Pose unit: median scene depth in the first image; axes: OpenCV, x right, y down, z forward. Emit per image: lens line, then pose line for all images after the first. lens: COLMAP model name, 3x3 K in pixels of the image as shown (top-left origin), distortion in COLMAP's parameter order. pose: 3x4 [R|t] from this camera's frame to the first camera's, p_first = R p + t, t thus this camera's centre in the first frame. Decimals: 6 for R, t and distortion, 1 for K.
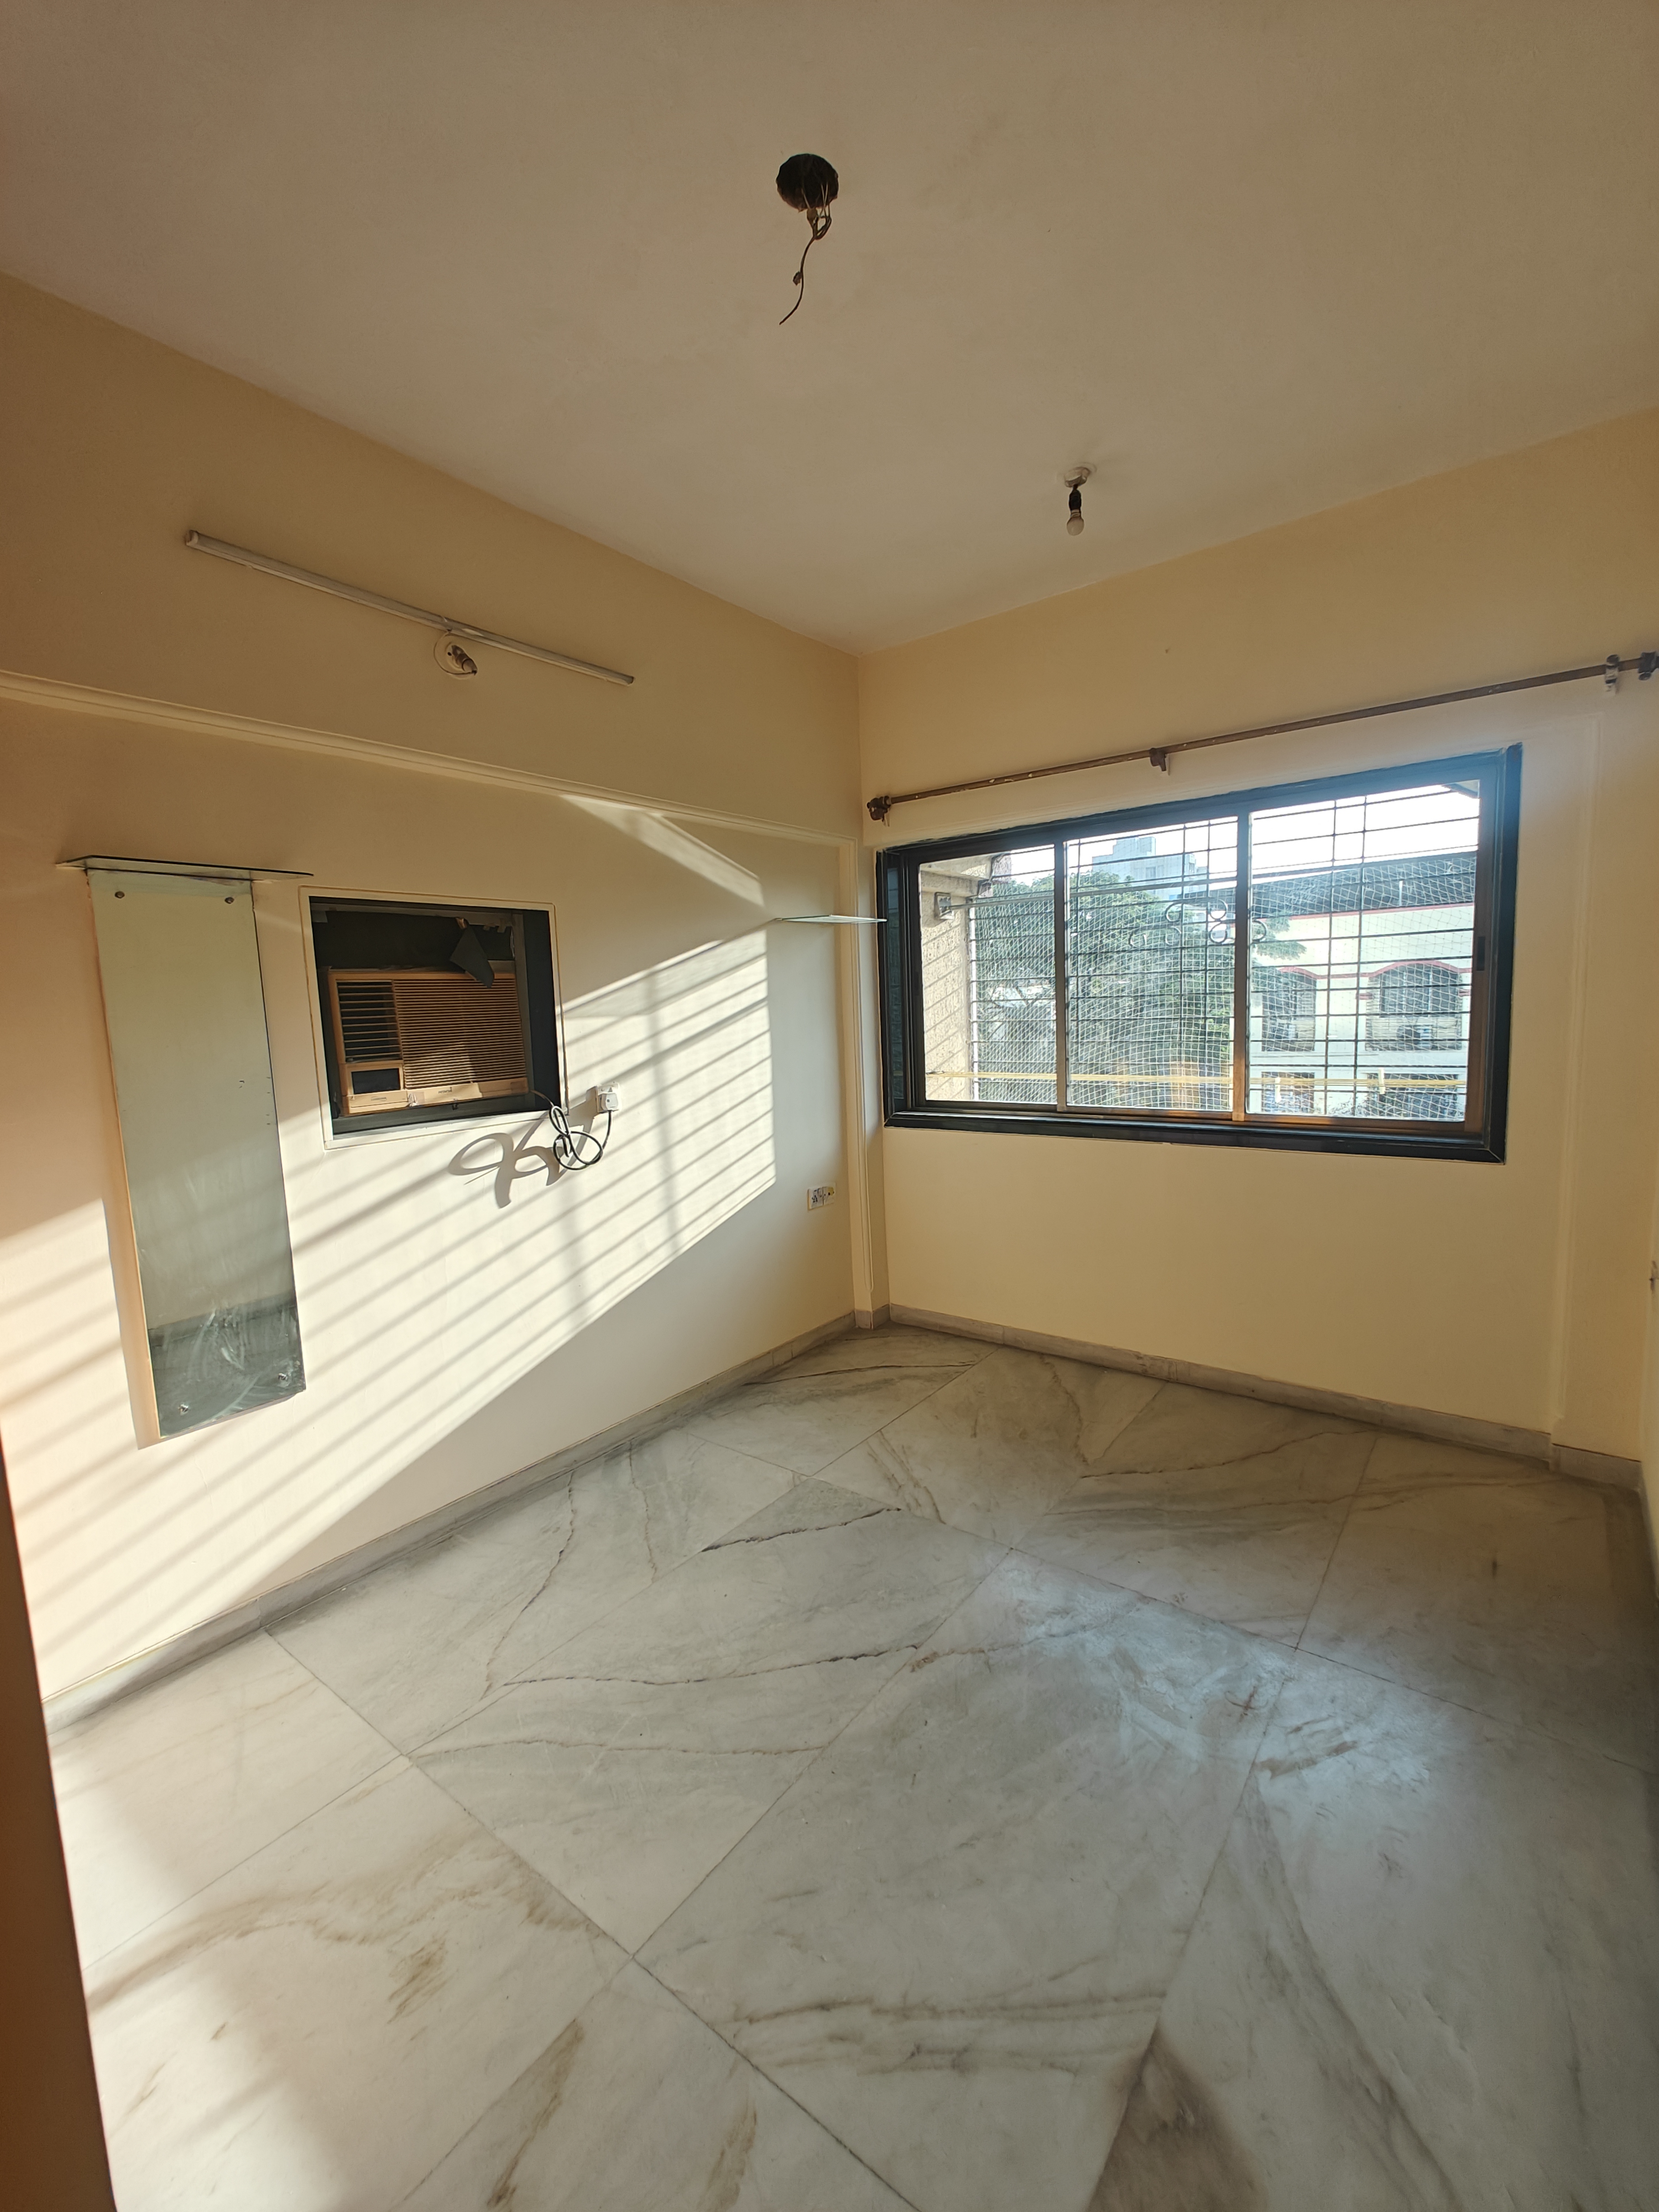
lens RADIAL K [[931.9, 0, 826.1], [0, 931.9, 1115.3], [0, 0, 1]] dist [-0.001538, 0.003455]
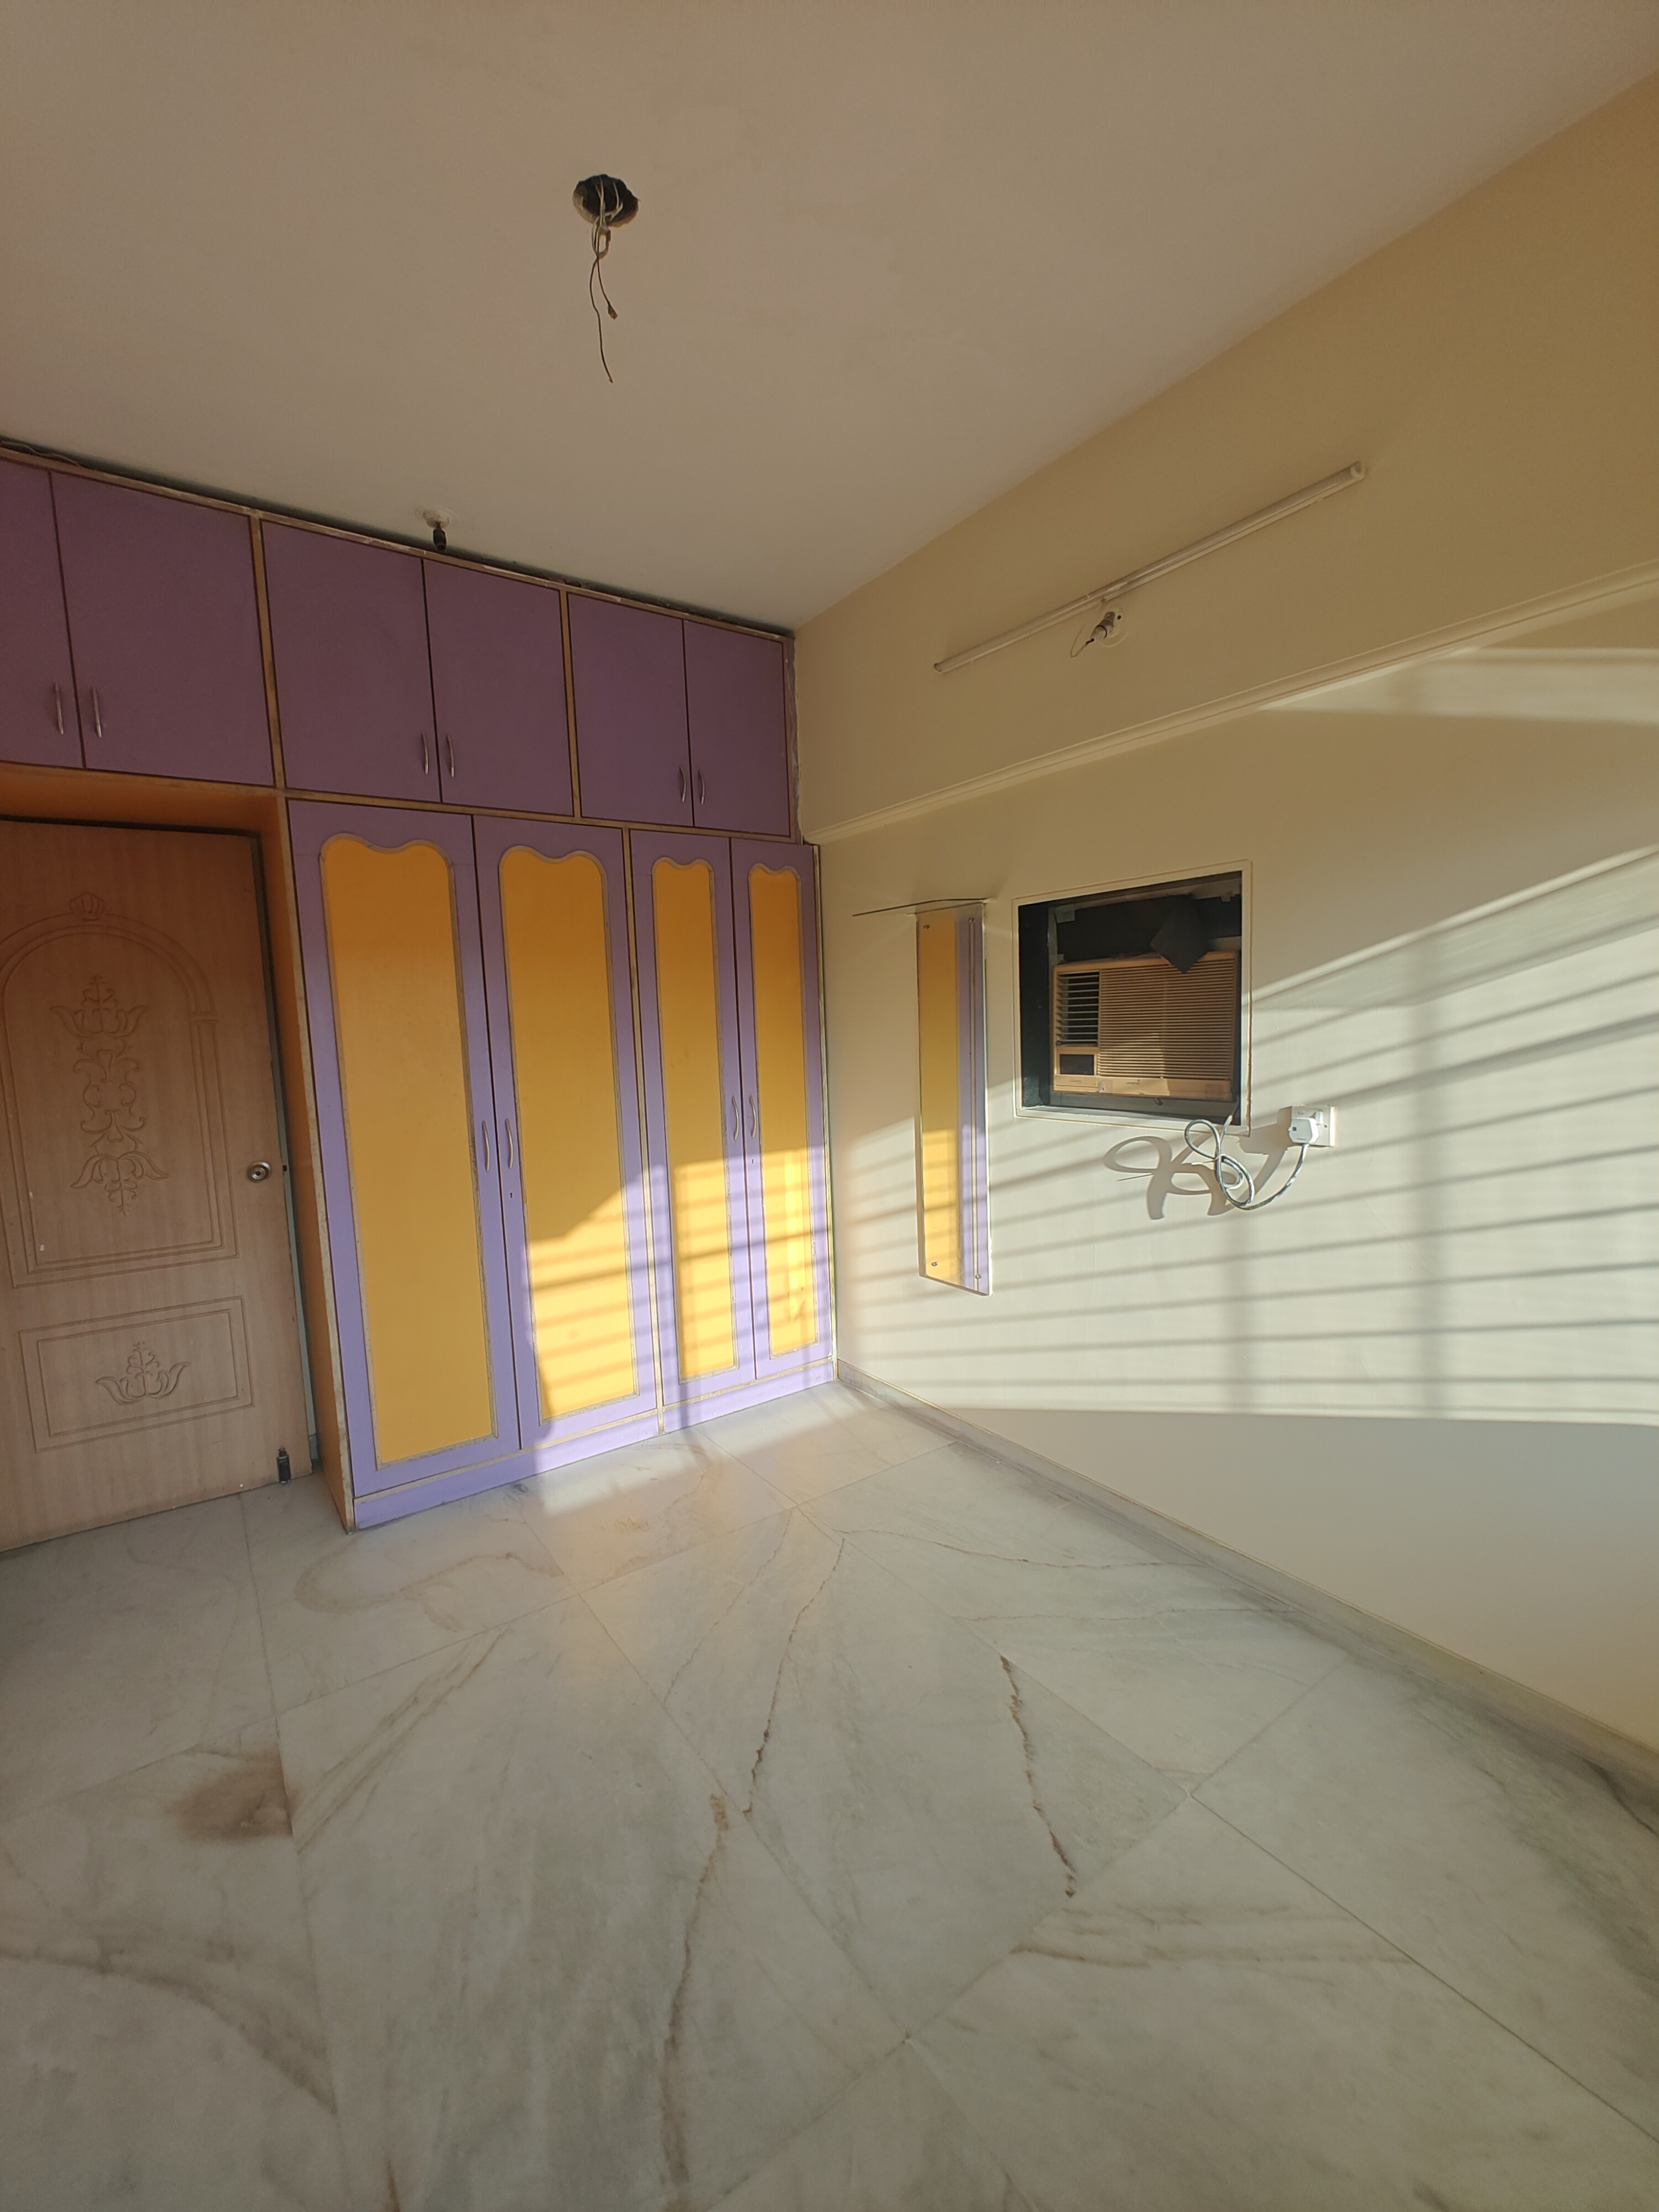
lens RADIAL K [[931.9, 0, 826.1], [0, 931.9, 1115.3], [0, 0, 1]] dist [-0.001538, 0.003455]
pose [[-0.295404, 0.152599, -0.943107, 0.564301], [-0.063917, 0.981793, 0.178879, -0.136740], [0.953232, 0.113122, -0.280272, 0.915437]]
